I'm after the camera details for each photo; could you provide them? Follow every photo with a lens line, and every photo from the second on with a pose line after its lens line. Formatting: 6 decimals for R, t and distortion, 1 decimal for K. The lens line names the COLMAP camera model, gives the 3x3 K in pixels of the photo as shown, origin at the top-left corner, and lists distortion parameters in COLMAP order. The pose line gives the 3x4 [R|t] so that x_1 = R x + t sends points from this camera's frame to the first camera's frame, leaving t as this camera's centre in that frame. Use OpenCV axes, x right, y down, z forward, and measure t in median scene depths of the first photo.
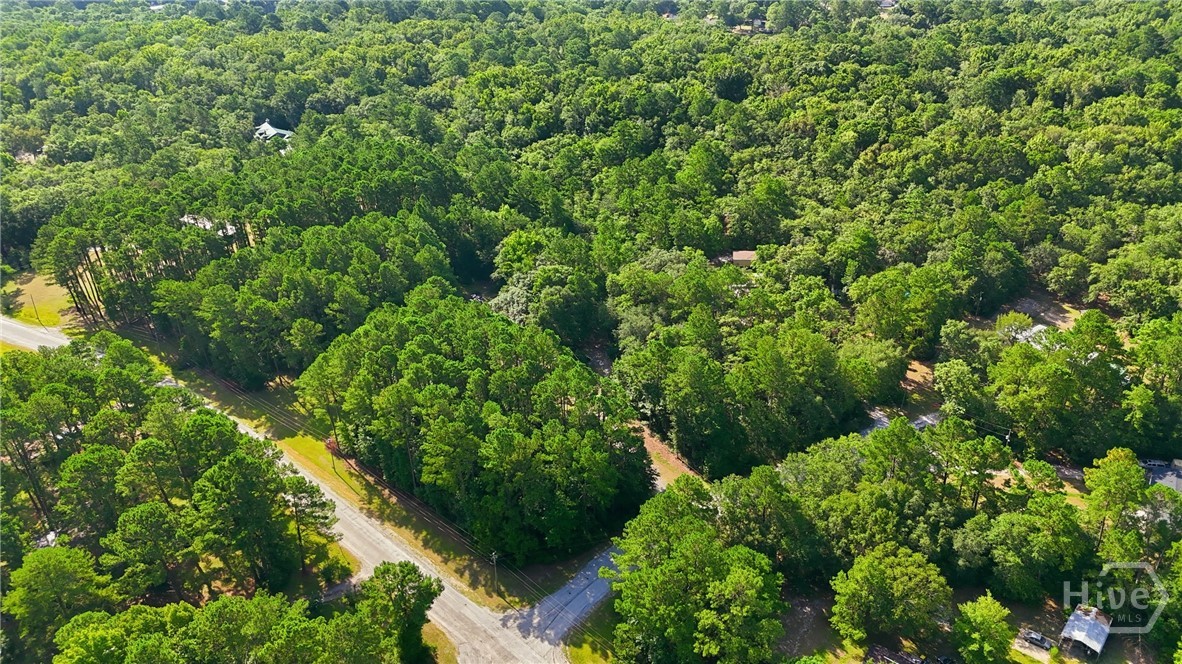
lens RADIAL K [[850.8, 0, 592.4], [0, 850.8, 328.8], [0, 0, 1]] dist [0.085418, -0.076930]
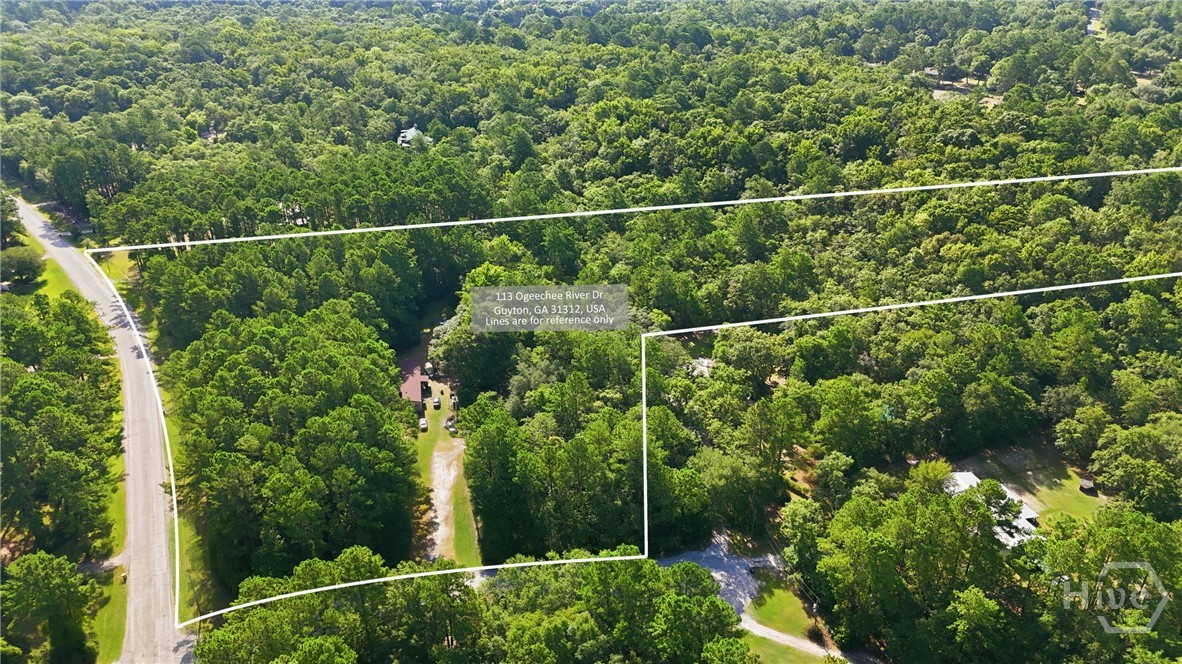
lens RADIAL K [[850.8, 0, 592.4], [0, 850.8, 328.8], [0, 0, 1]] dist [0.085418, -0.076930]
pose [[0.933209, 0.187403, -0.306597, 0.240136], [-0.194731, 0.980833, 0.006802, -0.049128], [0.301995, 0.053356, 0.951815, 0.068355]]
